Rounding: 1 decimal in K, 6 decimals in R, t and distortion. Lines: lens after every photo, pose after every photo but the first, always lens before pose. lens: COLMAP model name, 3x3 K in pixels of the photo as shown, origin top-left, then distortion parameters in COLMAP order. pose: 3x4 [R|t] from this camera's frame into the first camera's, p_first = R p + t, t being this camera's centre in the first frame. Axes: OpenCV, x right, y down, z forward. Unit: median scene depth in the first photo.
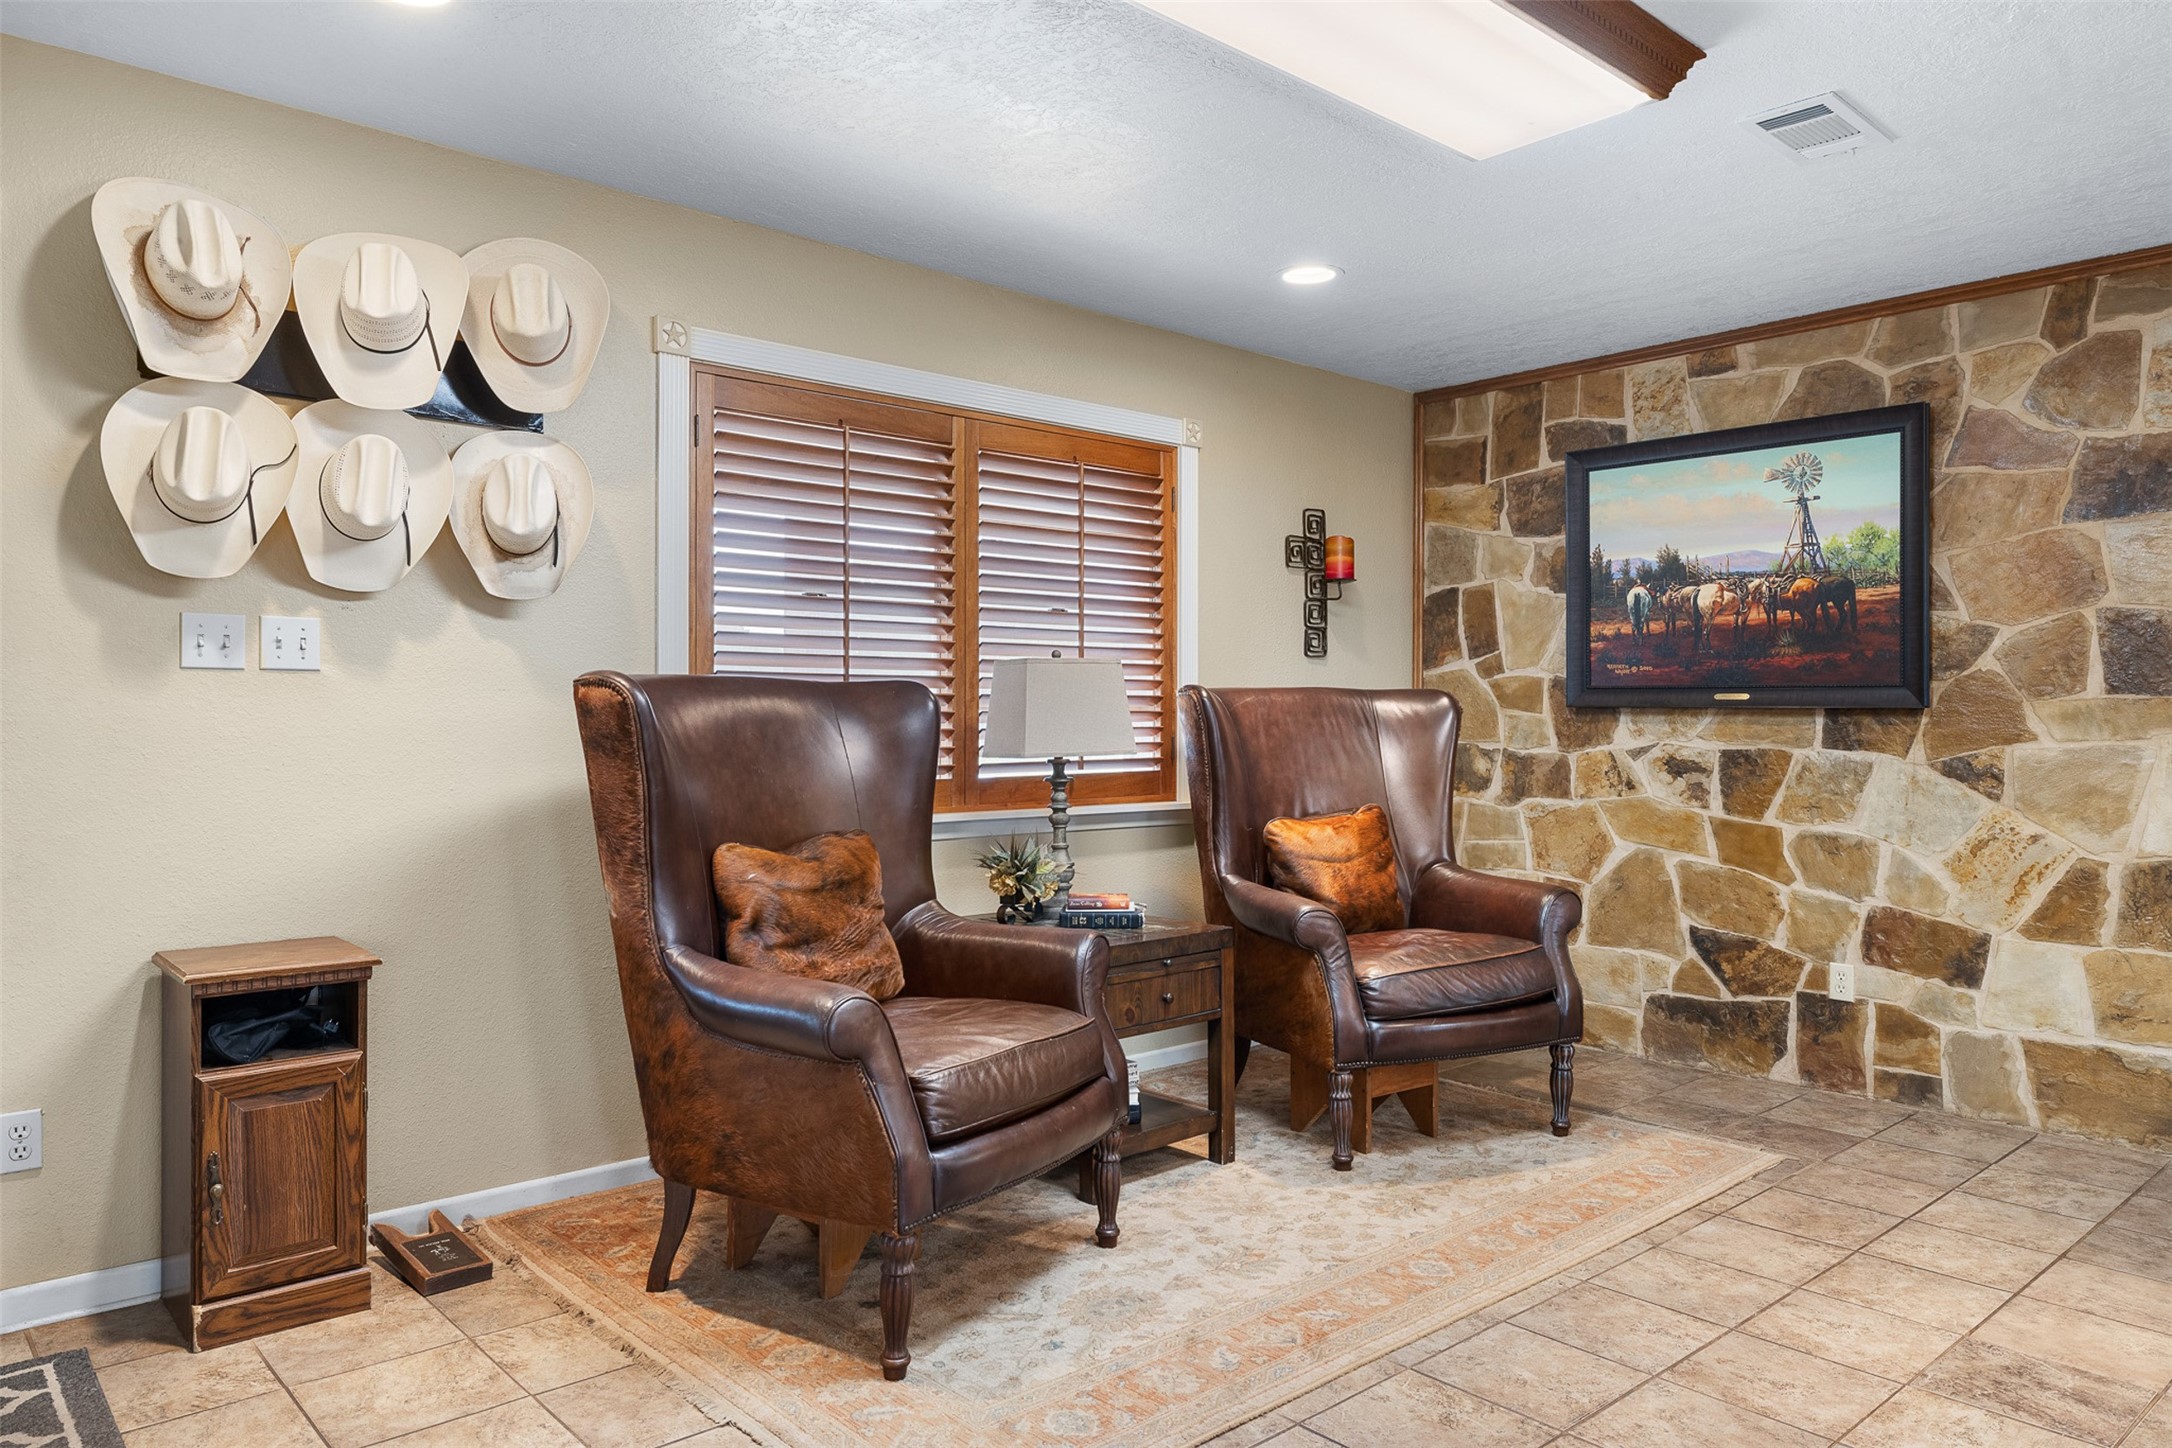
lens RADIAL K [[1427.4, 0, 1085.8], [0, 1427.4, 716.1], [0, 0, 1]] dist [0.001526, -0.001528]
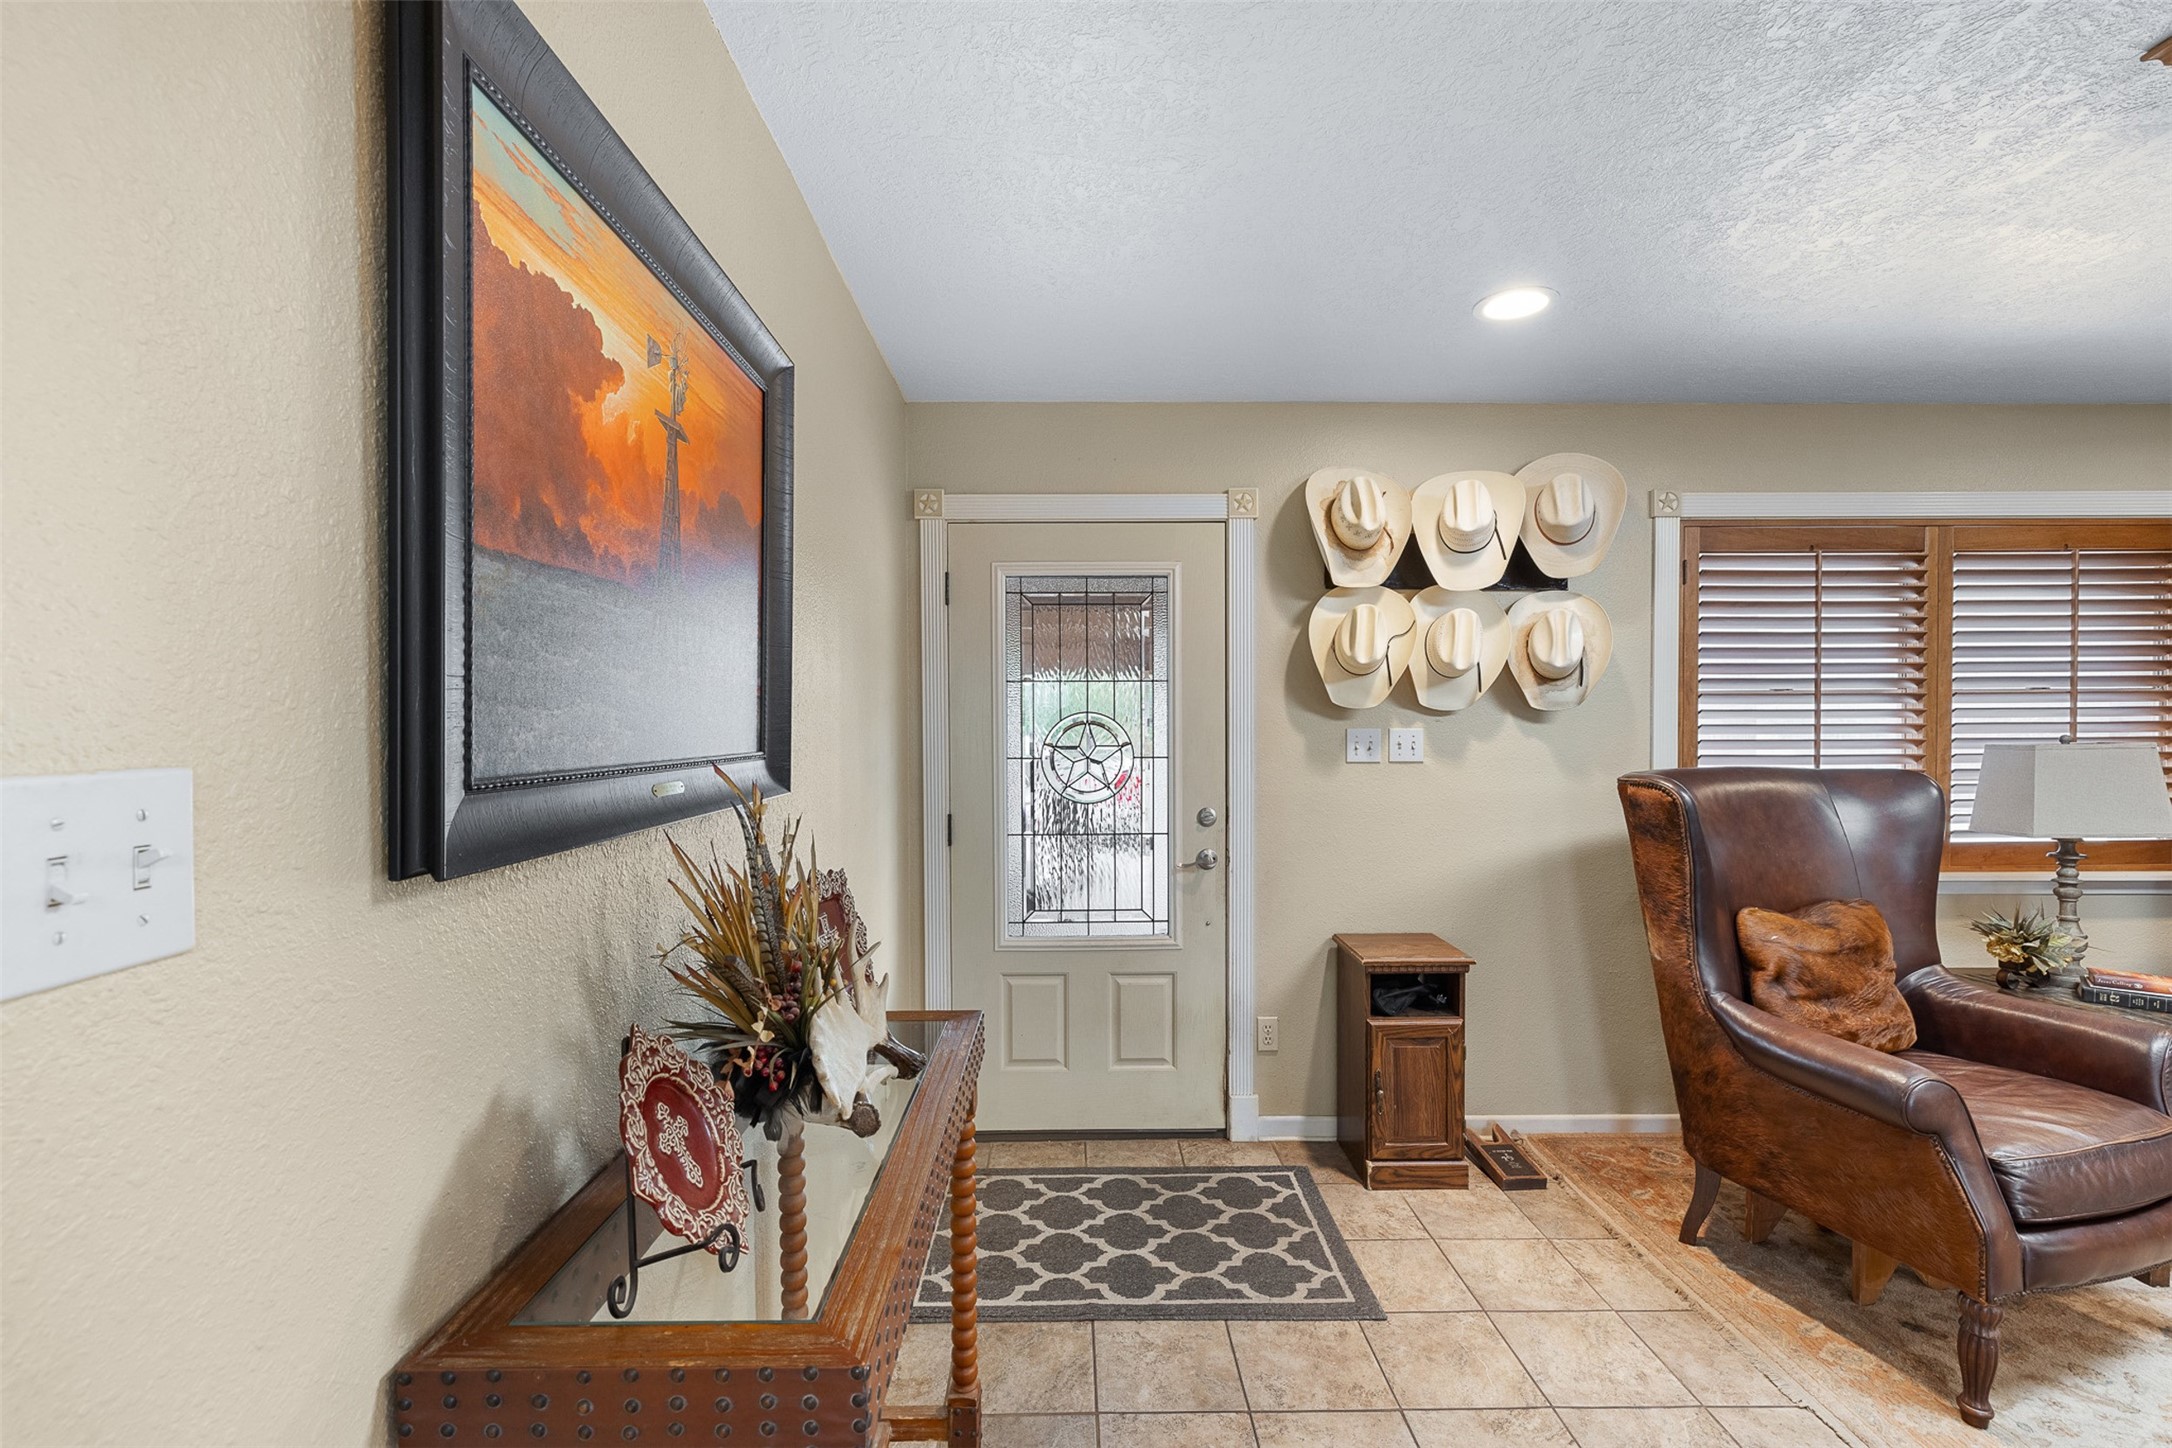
lens RADIAL K [[905.4, 0, 1081.0], [0, 905.4, 727.6], [0, 0, 1]] dist [0.002154, 0.000239]
pose [[0.760993, 0.003036, -0.648752, -0.189389], [0.008368, 0.999860, 0.014495, -0.091168], [0.648706, -0.016460, 0.760861, 0.009865]]
